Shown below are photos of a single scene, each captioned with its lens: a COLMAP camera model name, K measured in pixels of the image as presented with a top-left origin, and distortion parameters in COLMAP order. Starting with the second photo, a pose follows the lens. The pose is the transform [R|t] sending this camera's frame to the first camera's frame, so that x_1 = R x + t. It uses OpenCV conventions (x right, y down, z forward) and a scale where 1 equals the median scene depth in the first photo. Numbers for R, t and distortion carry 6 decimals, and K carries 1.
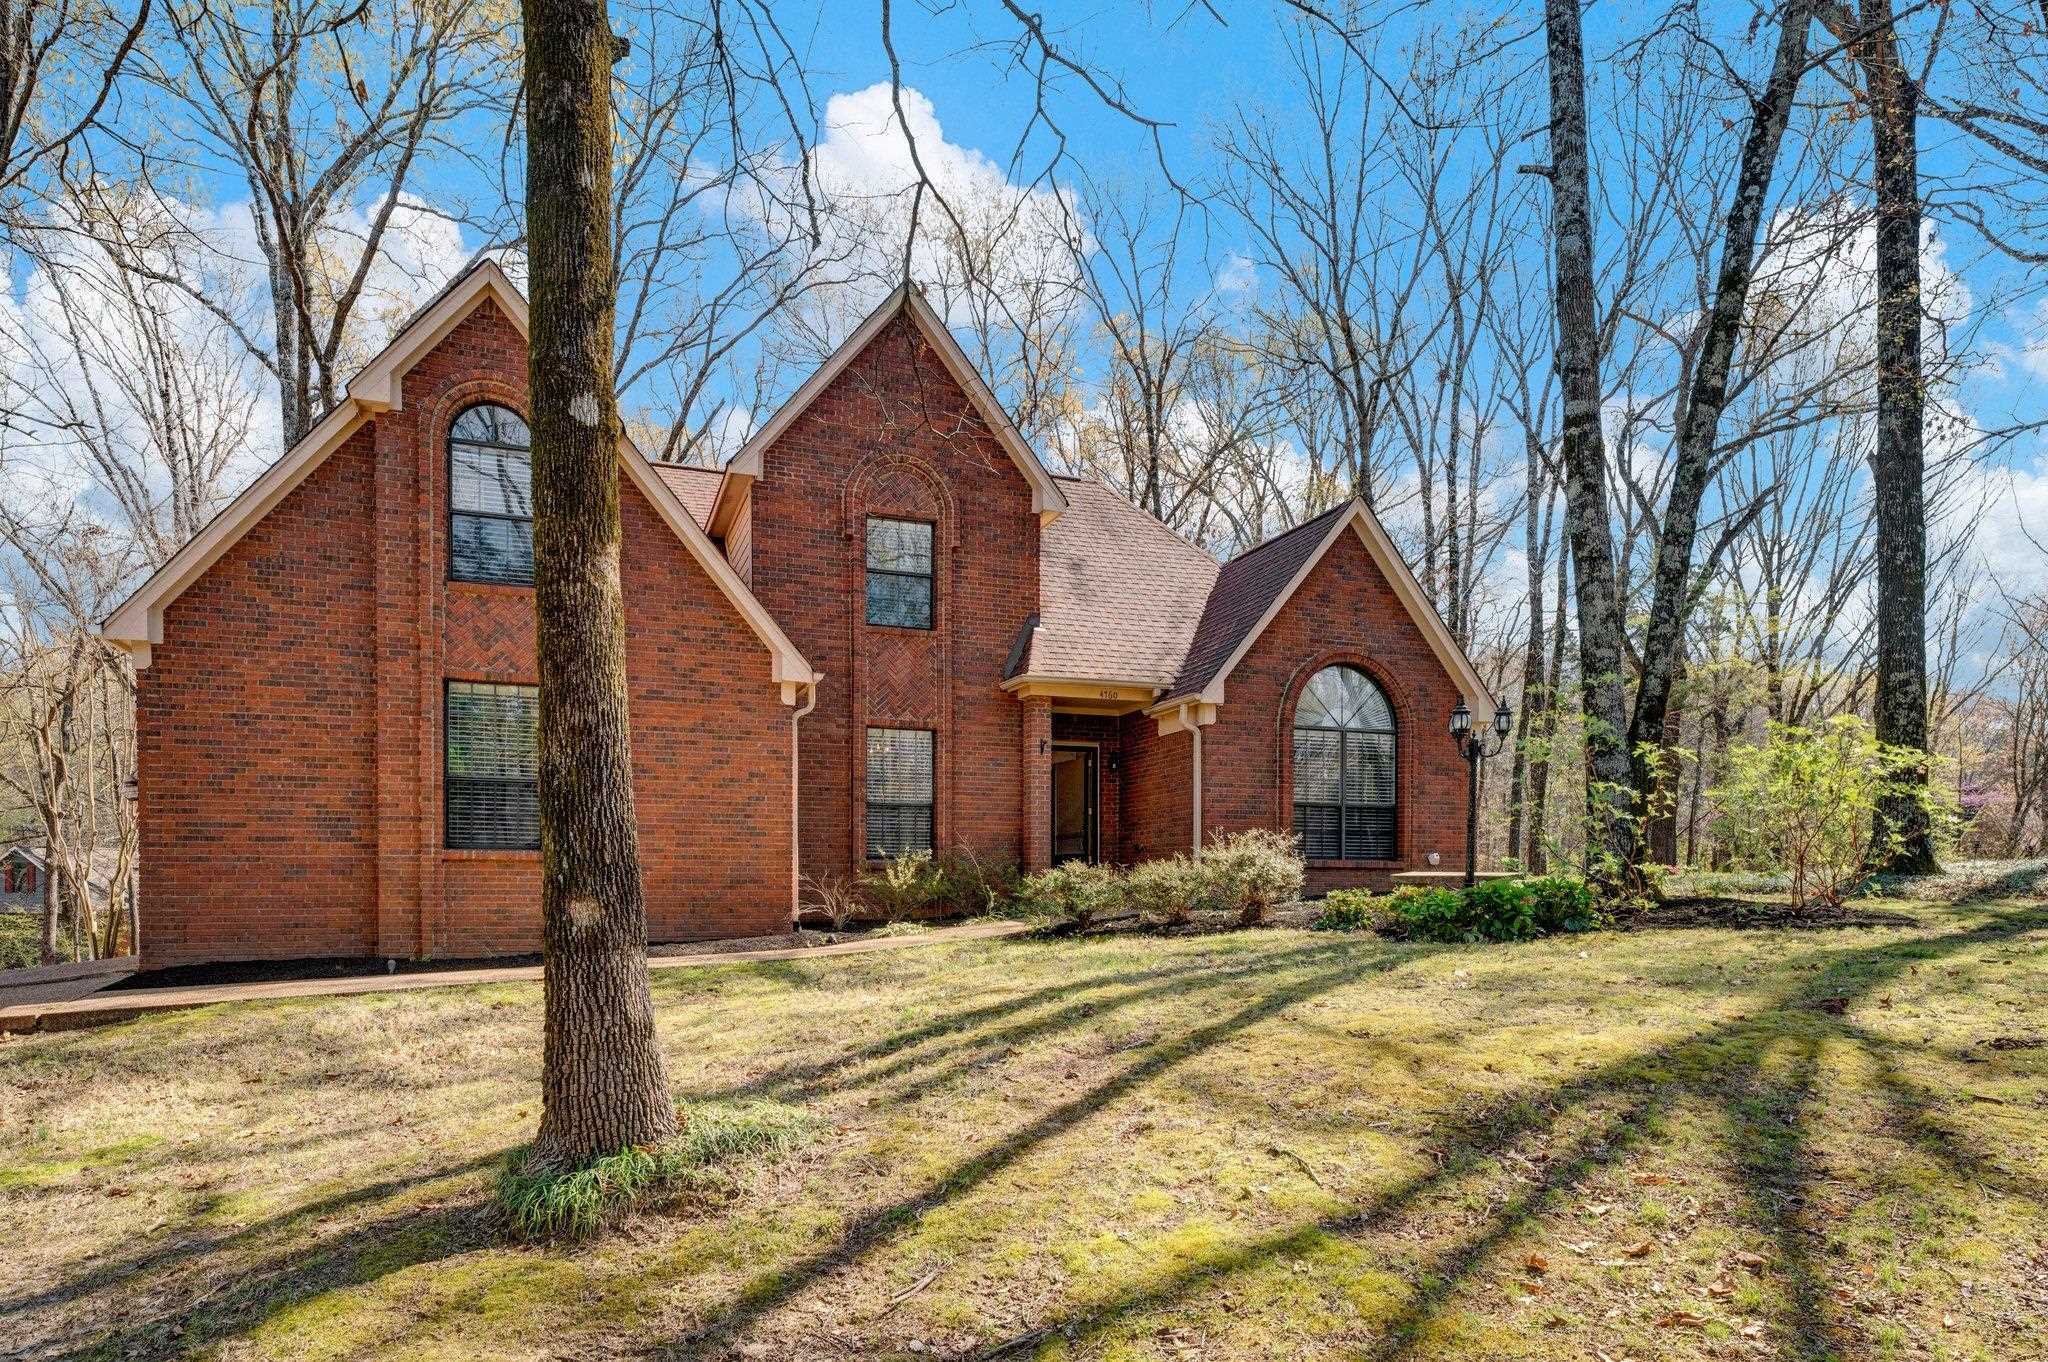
lens RADIAL K [[1148.6, 0, 1025.5], [0, 1148.6, 704.8], [0, 0, 1]] dist [0.048987, 0.000380]
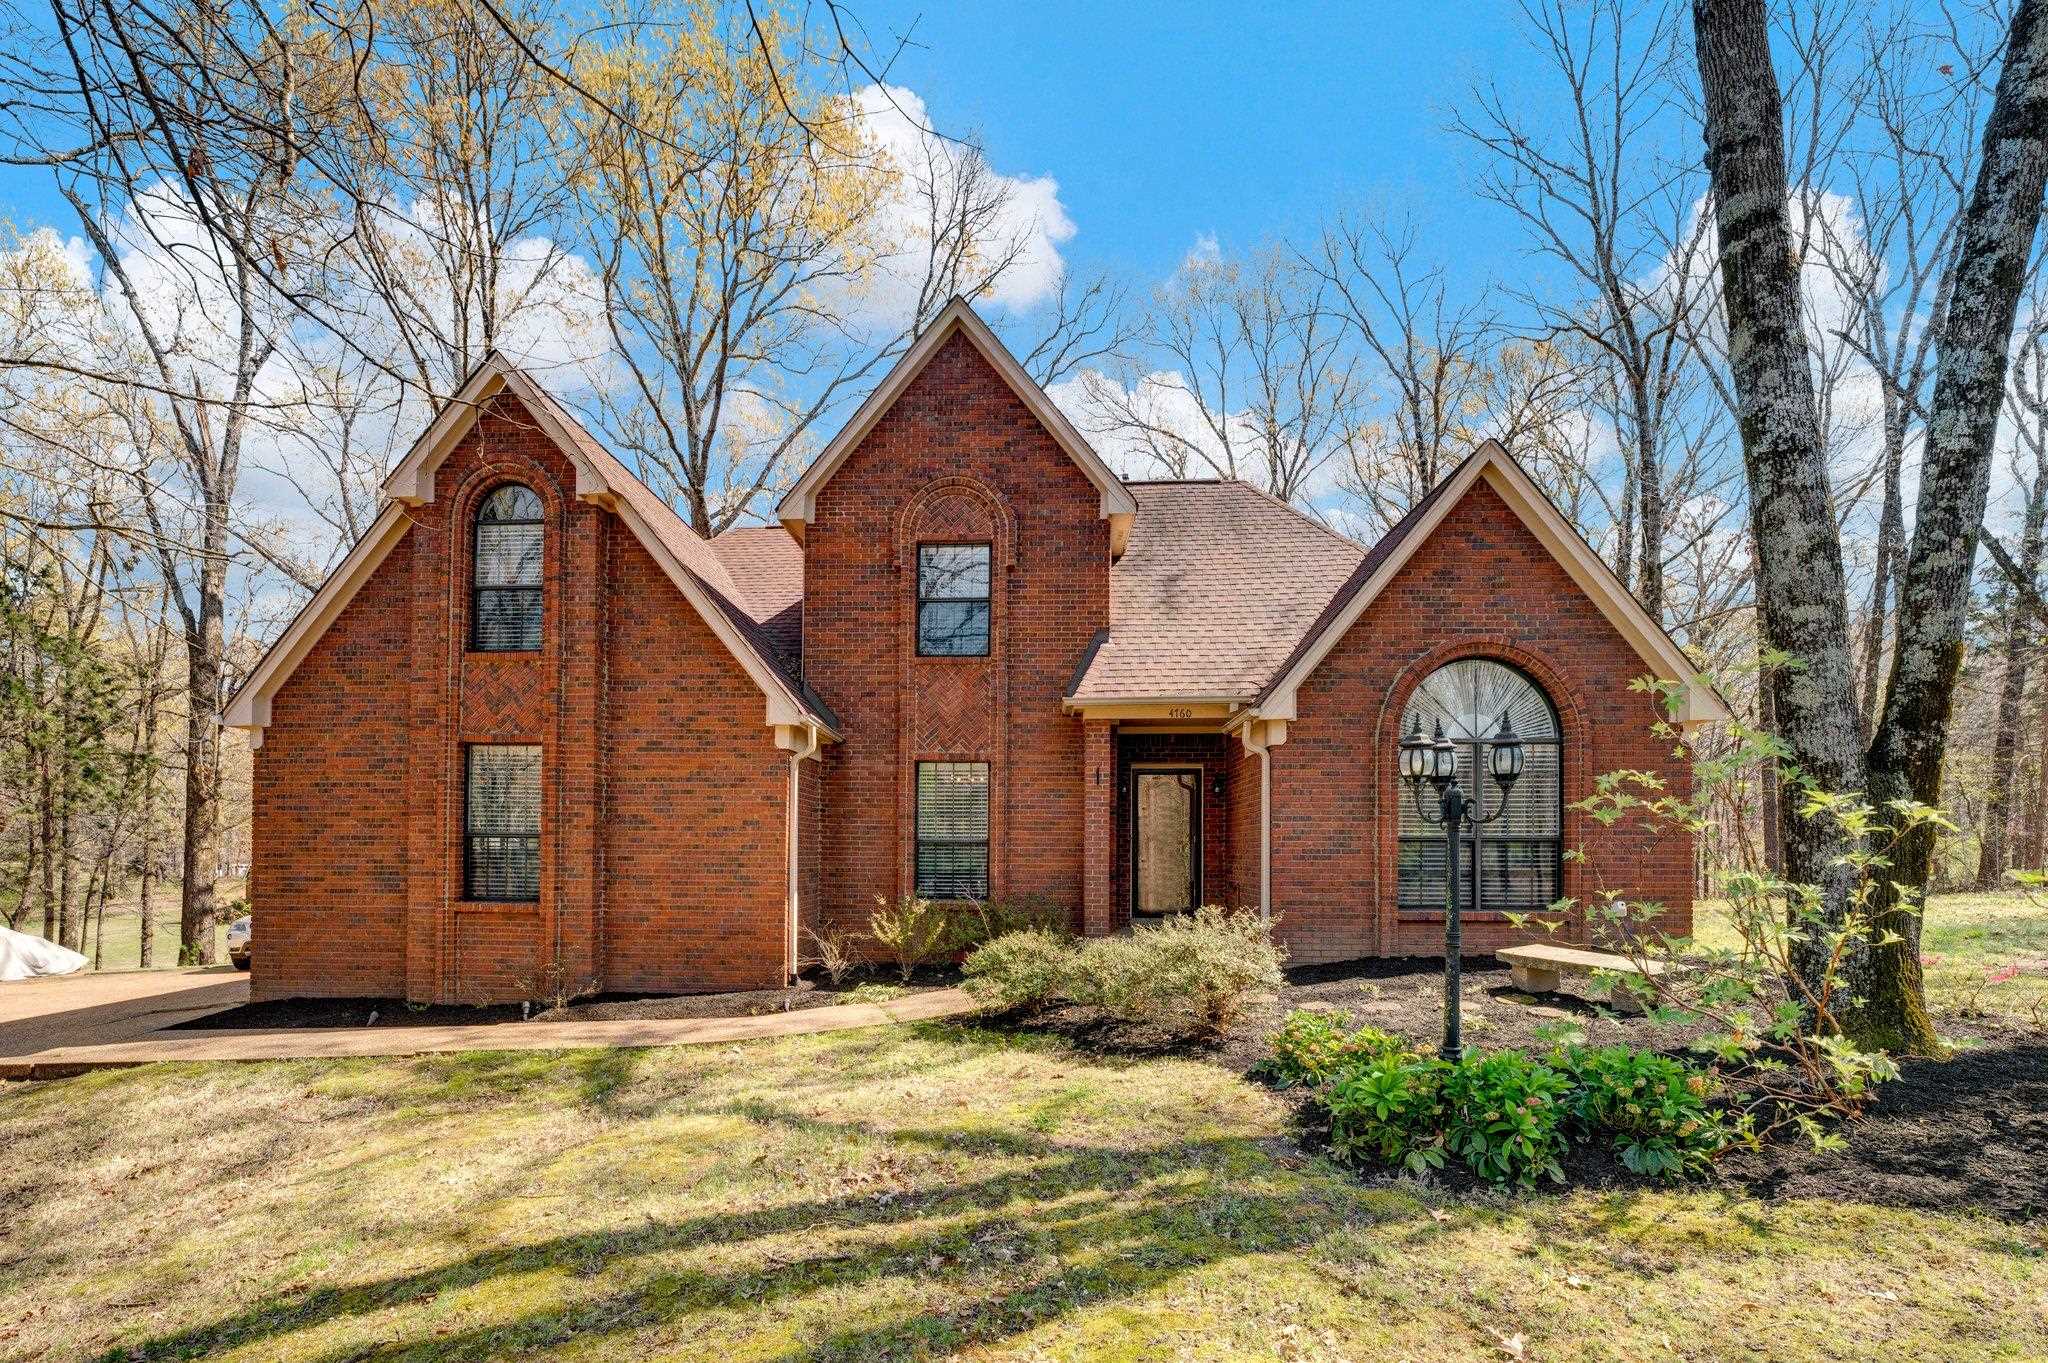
lens RADIAL K [[896.8, 0, 1021.8], [0, 896.8, 731.0], [0, 0, 1]] dist [-0.000858, -0.000543]
pose [[0.921233, -0.048140, -0.386021, 0.272443], [0.057190, 0.998291, 0.011989, -0.012466], [0.384785, -0.033121, 0.922412, 0.387840]]
